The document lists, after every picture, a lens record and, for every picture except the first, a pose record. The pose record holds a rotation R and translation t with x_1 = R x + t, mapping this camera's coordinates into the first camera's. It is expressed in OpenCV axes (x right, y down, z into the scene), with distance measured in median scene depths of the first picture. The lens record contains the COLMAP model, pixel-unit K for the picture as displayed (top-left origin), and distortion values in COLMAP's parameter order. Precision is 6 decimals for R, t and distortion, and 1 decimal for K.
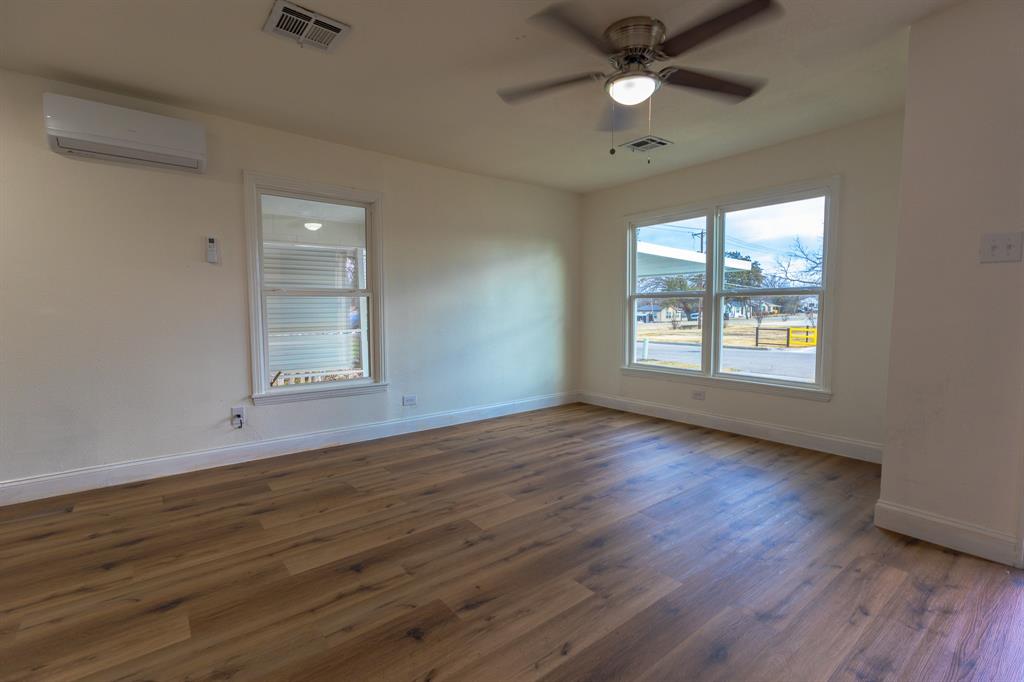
lens RADIAL K [[470.5, 0, 516.0], [0, 470.5, 340.2], [0, 0, 1]] dist [0.007499, -0.002148]
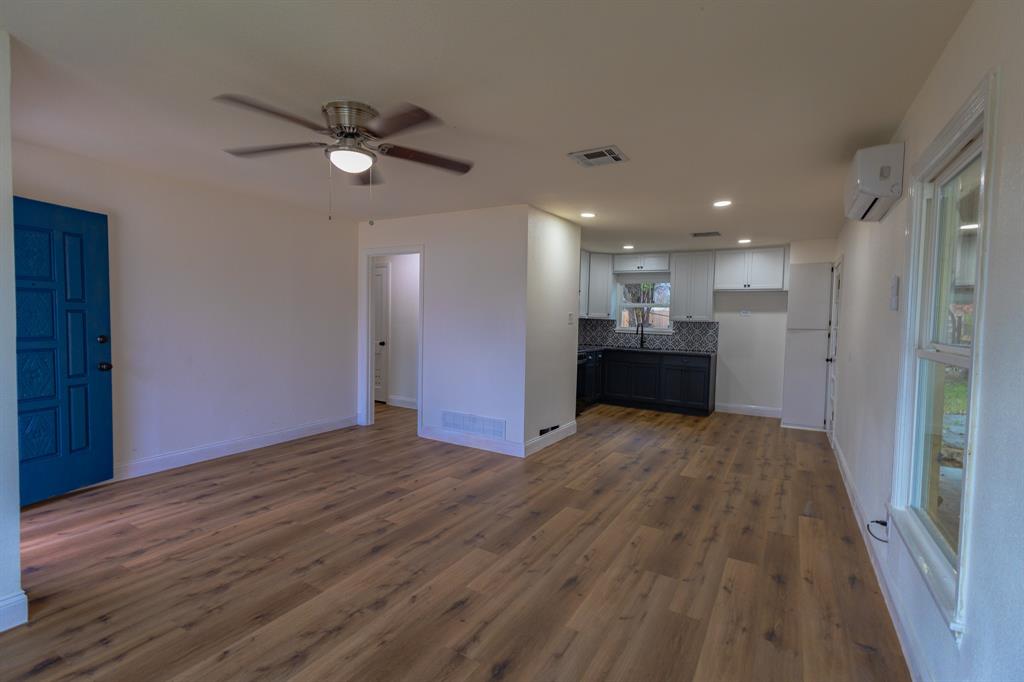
lens RADIAL K [[470.5, 0, 517.3], [0, 470.5, 343.2], [0, 0, 1]] dist [0.007499, -0.002148]
pose [[-0.931626, 0.001047, -0.363417, 0.242516], [-0.046894, 0.991290, 0.123068, -0.226137], [0.360381, 0.131695, -0.923462, 1.907659]]
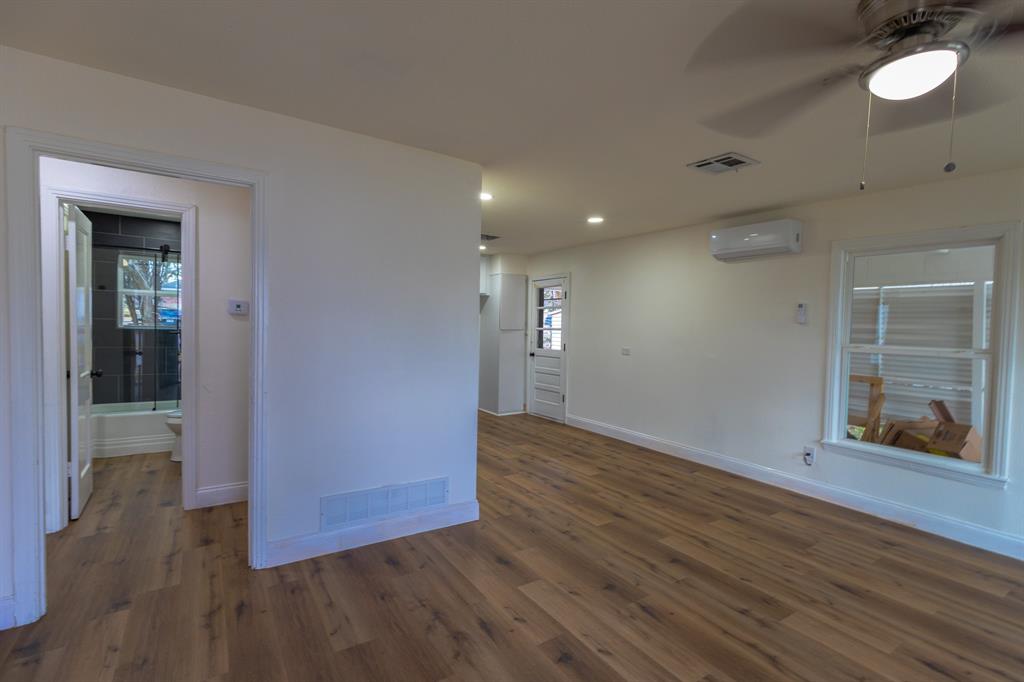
lens RADIAL K [[470.5, 0, 515.1], [0, 470.5, 342.4], [0, 0, 1]] dist [0.007499, -0.002148]
pose [[-0.084323, 0.035249, -0.995815, 0.819618], [-0.100908, 0.993934, 0.043727, -0.120168], [0.991316, 0.104173, -0.080255, 0.472750]]
